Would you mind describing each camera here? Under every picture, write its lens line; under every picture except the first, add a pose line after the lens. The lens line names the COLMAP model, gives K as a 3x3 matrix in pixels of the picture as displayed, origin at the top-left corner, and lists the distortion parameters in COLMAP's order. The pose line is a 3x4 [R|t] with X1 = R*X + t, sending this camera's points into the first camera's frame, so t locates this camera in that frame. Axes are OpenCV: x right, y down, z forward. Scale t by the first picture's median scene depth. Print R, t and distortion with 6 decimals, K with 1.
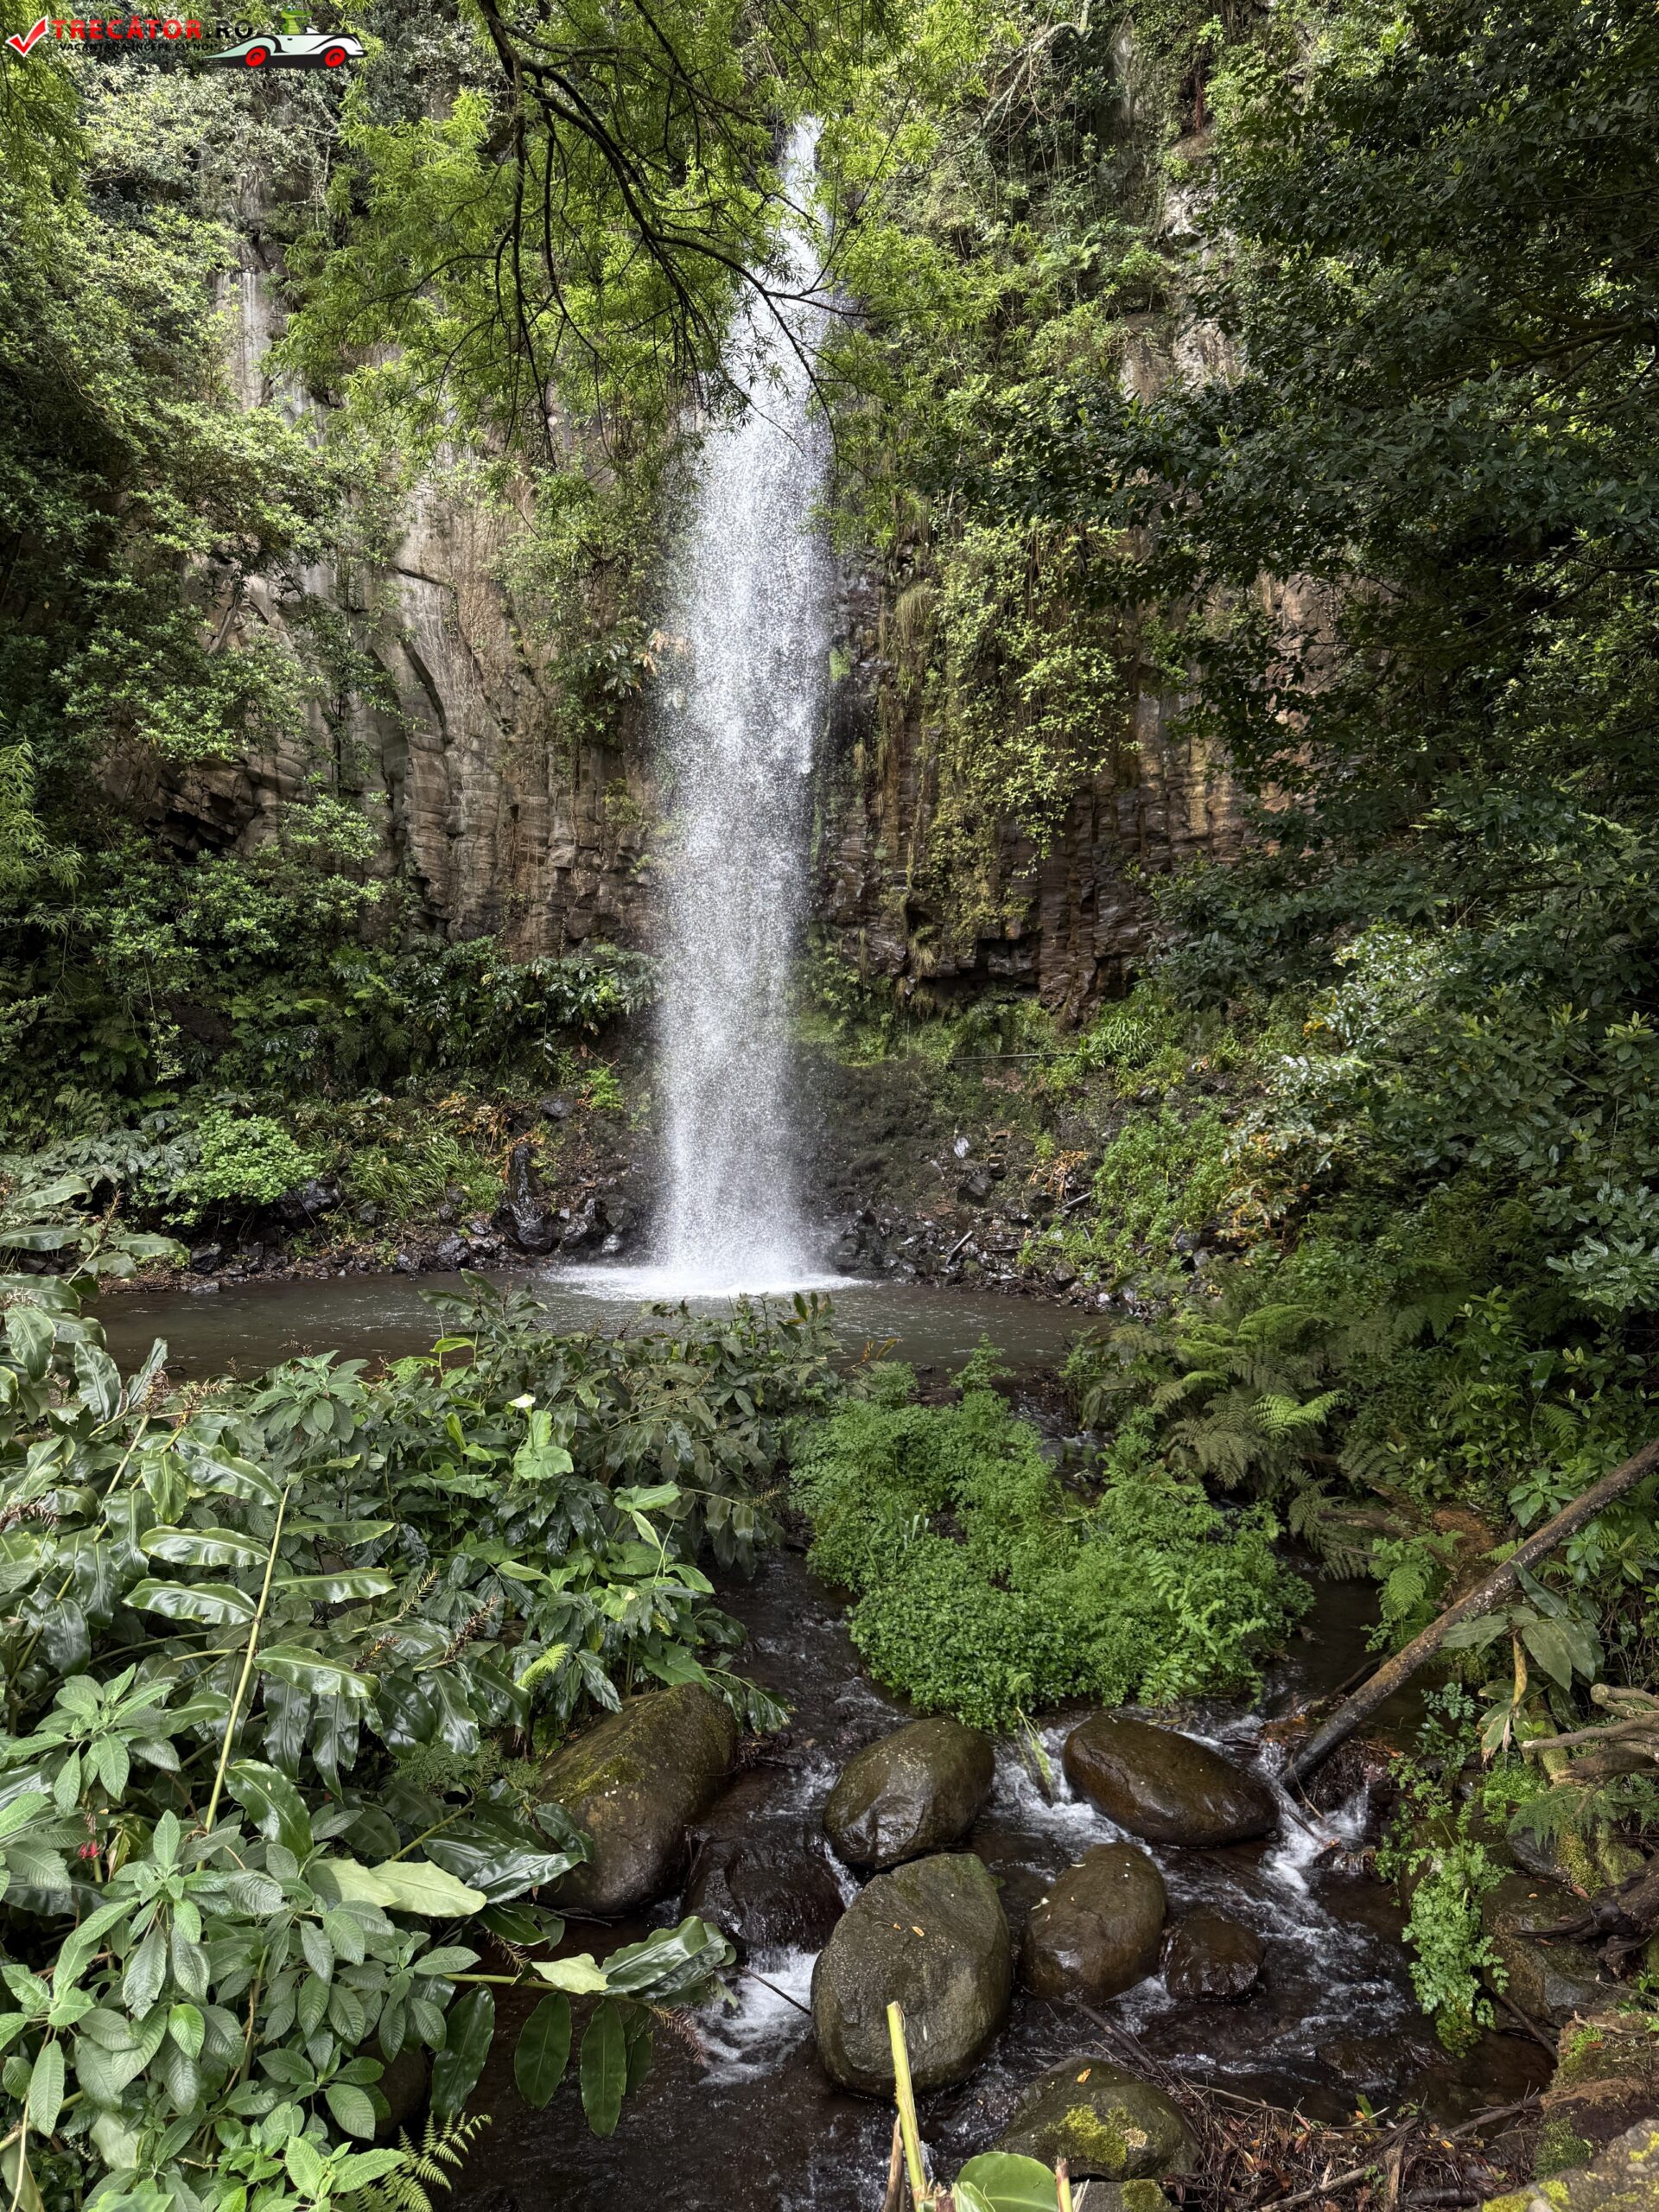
lens RADIAL K [[1548.8, 0, 830.6], [0, 1548.8, 1117.5], [0, 0, 1]] dist [0.142657, -0.244347]
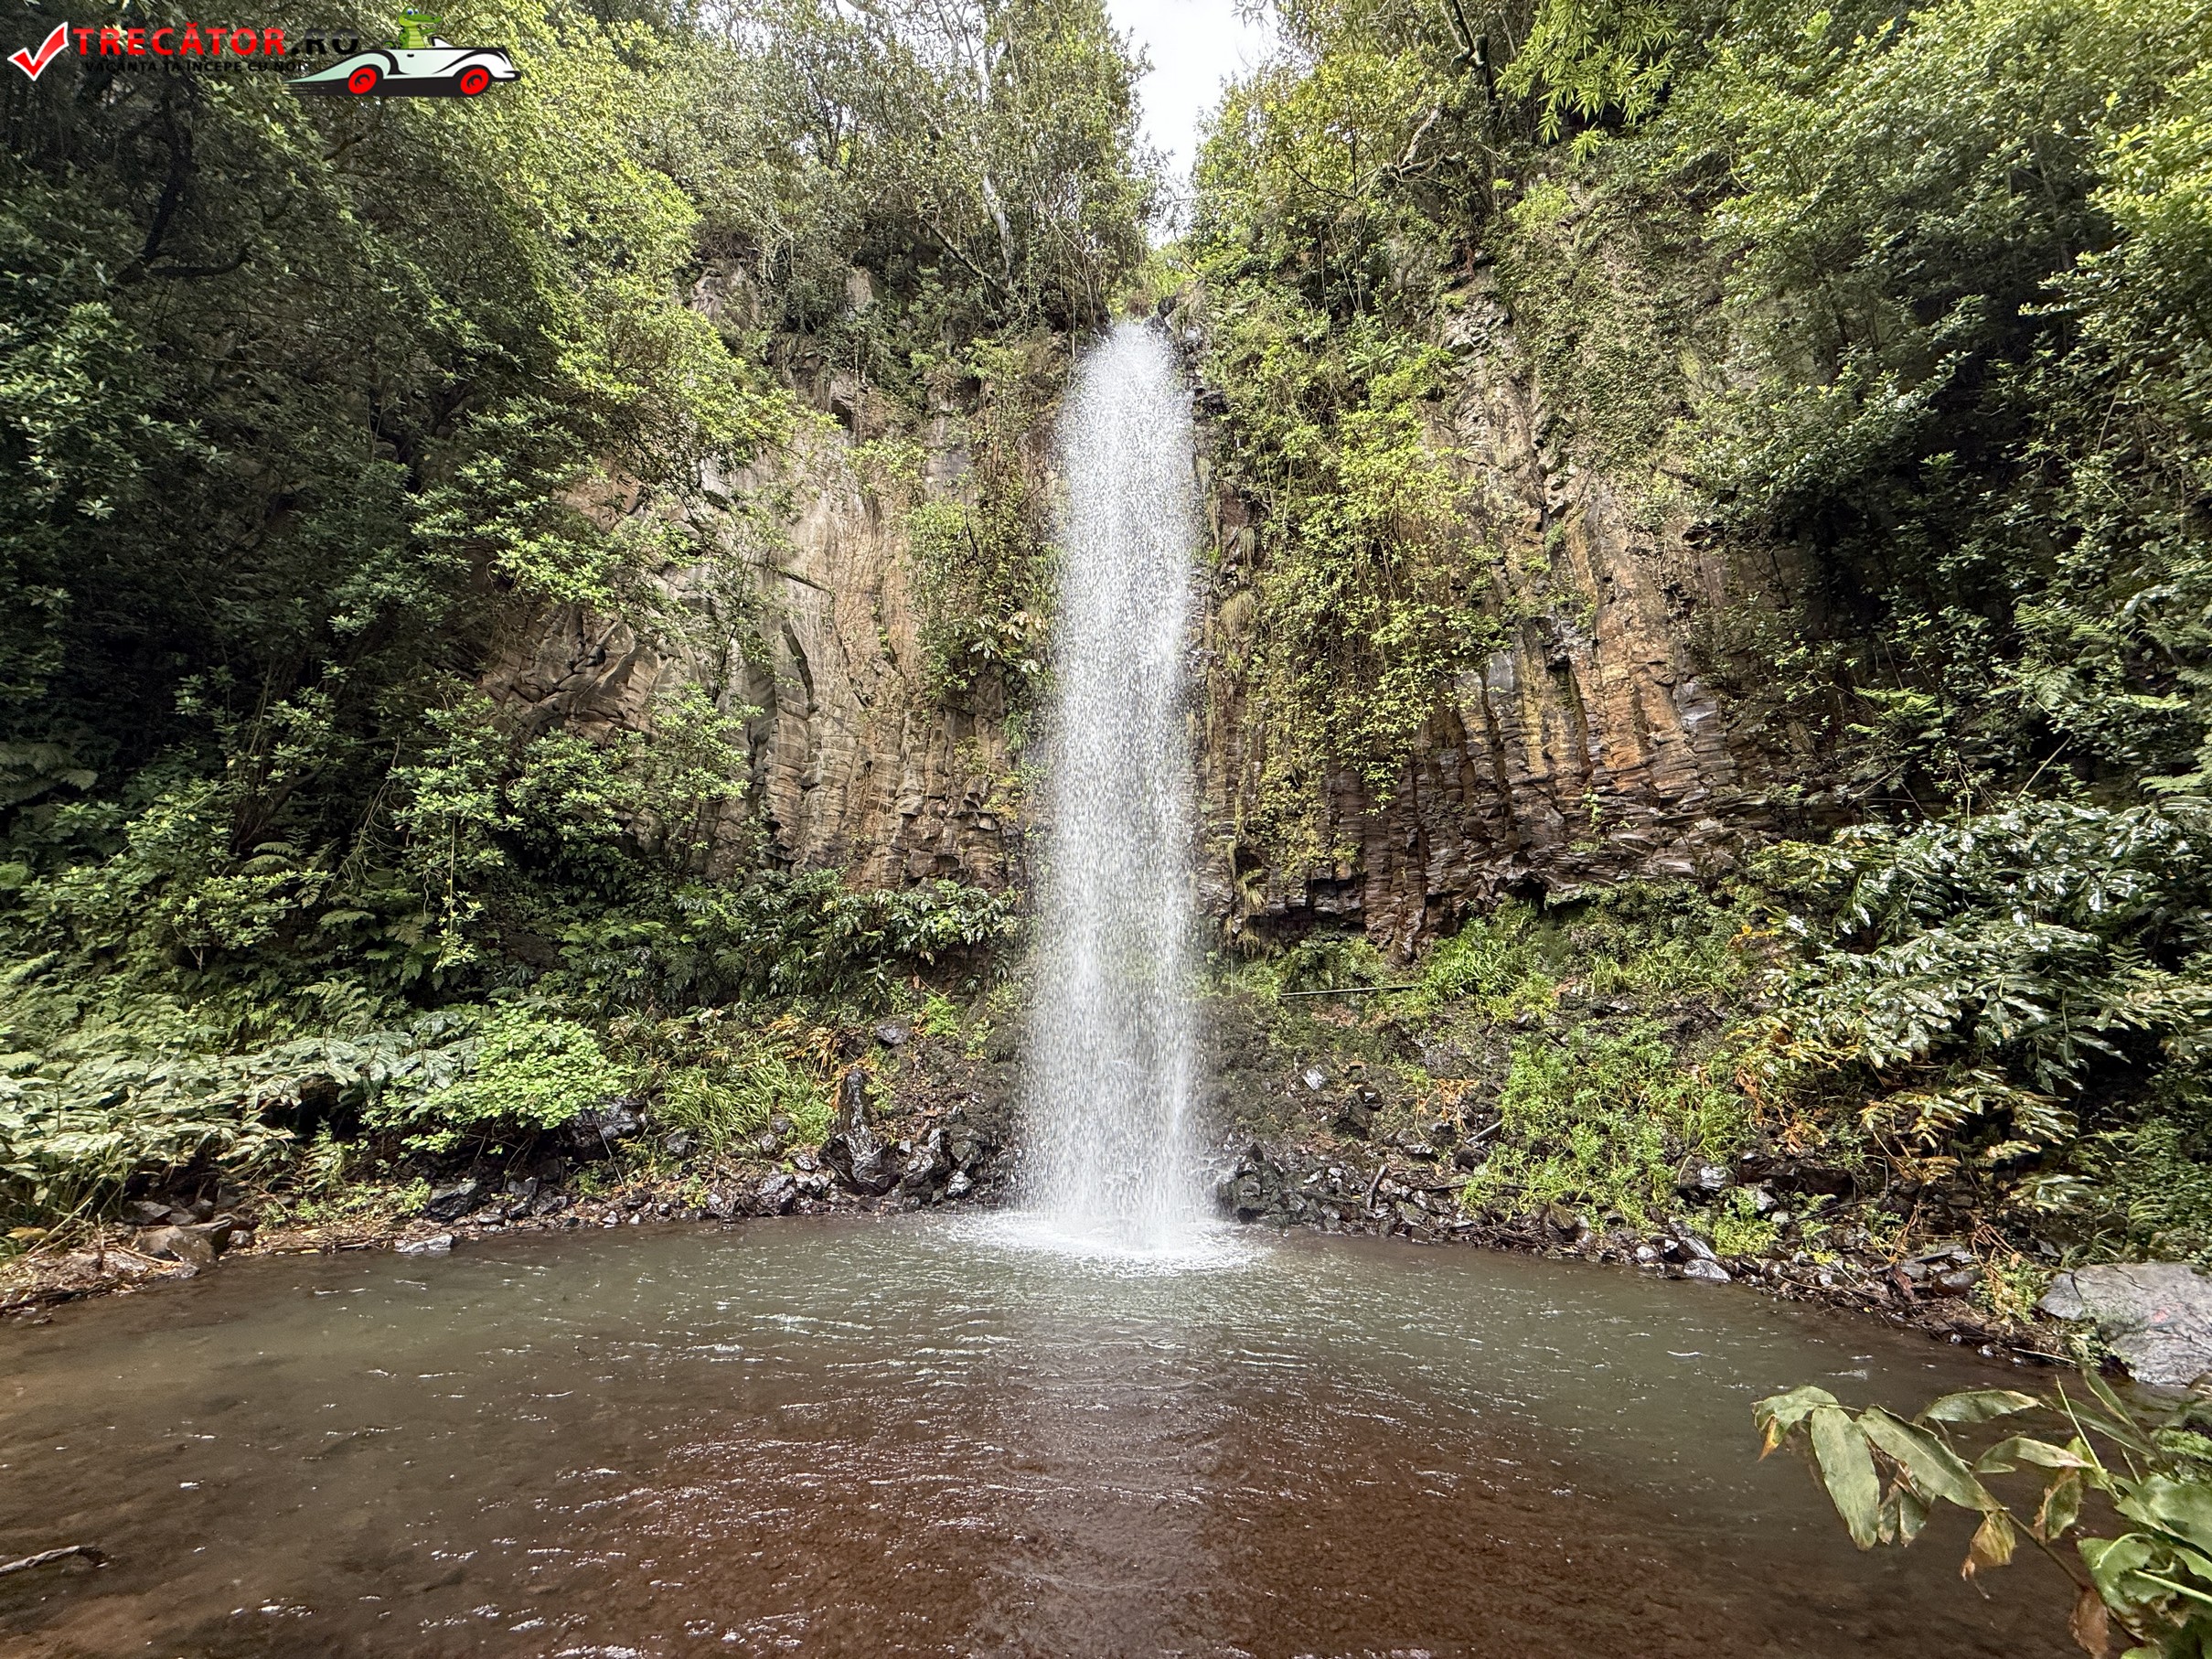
lens RADIAL K [[887.8, 0, 1102.5], [0, 887.8, 830.3], [0, 0, 1]] dist [0.001126, -0.000163]
pose [[0.988959, 0.055267, 0.137500, -0.133345], [-0.012068, 0.954807, -0.296980, 0.037147], [-0.147699, 0.292042, 0.944932, 0.429056]]
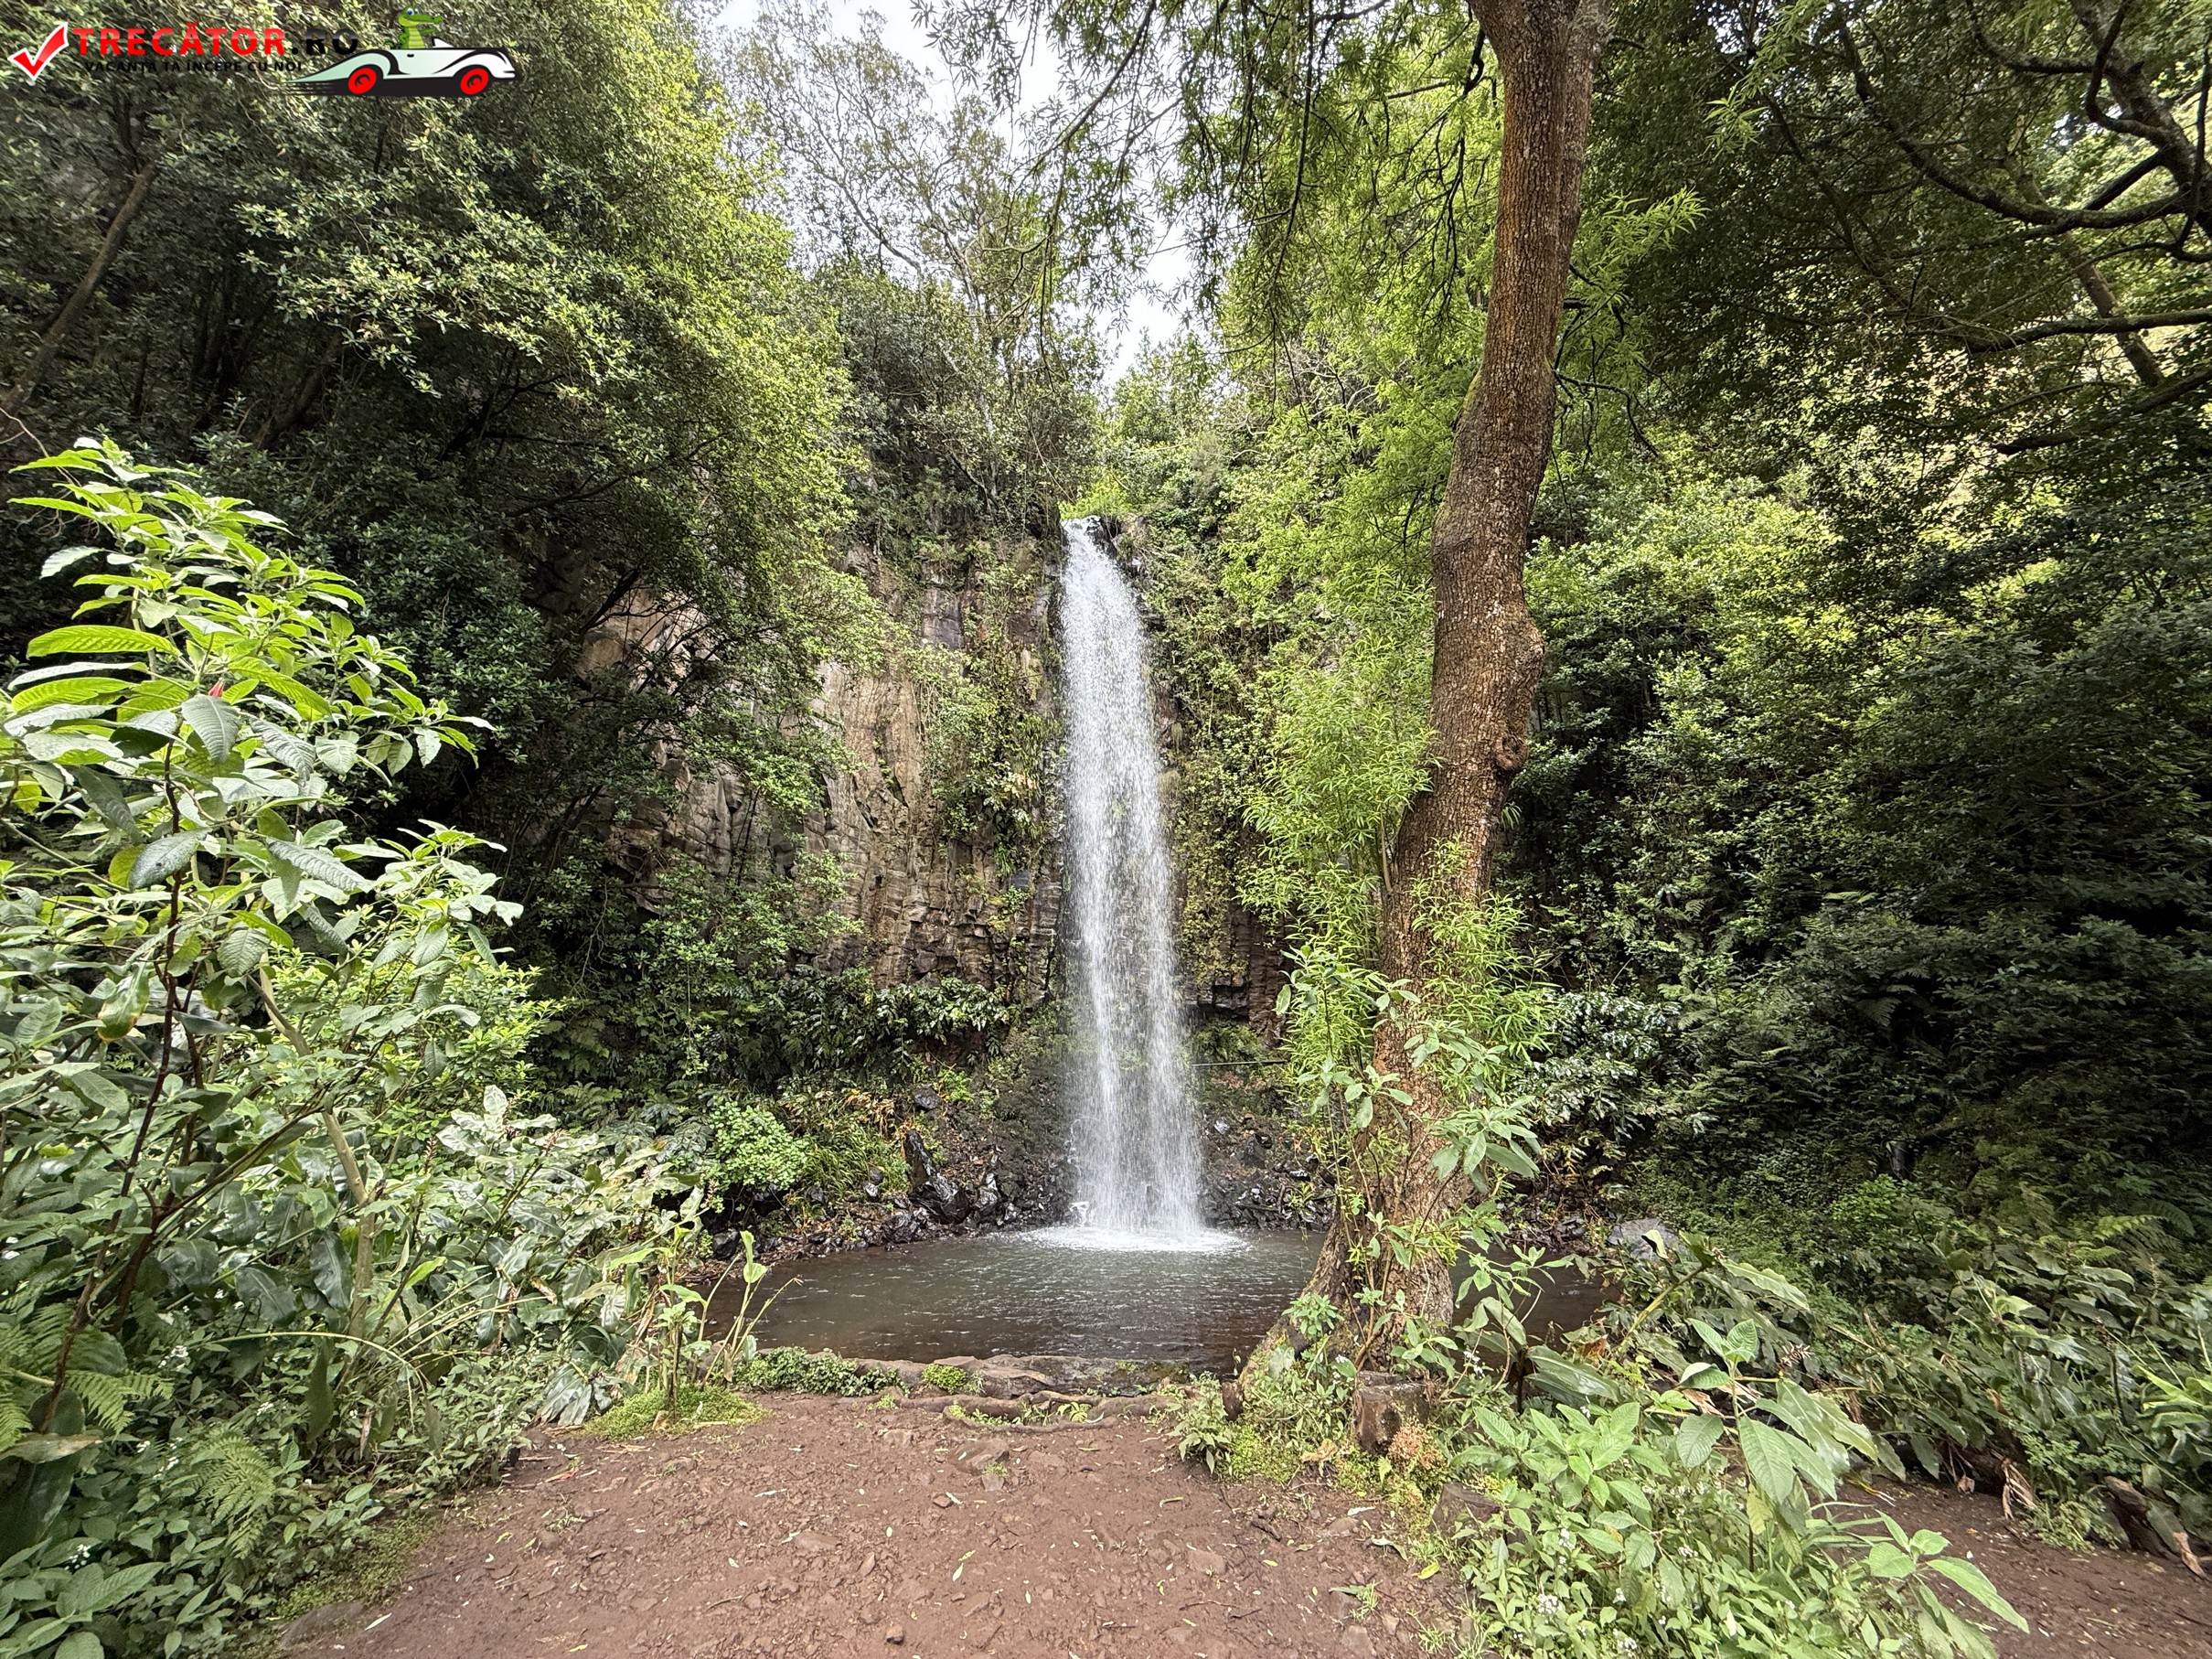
lens RADIAL K [[890.5, 0, 1106.0], [0, 890.5, 829.5], [0, 0, 1]] dist [0.000777, 0.000009]
pose [[0.901663, 0.120796, 0.415224, -0.391703], [0.011663, 0.953051, -0.302586, 0.004807], [-0.432281, 0.277673, 0.857922, 0.239547]]
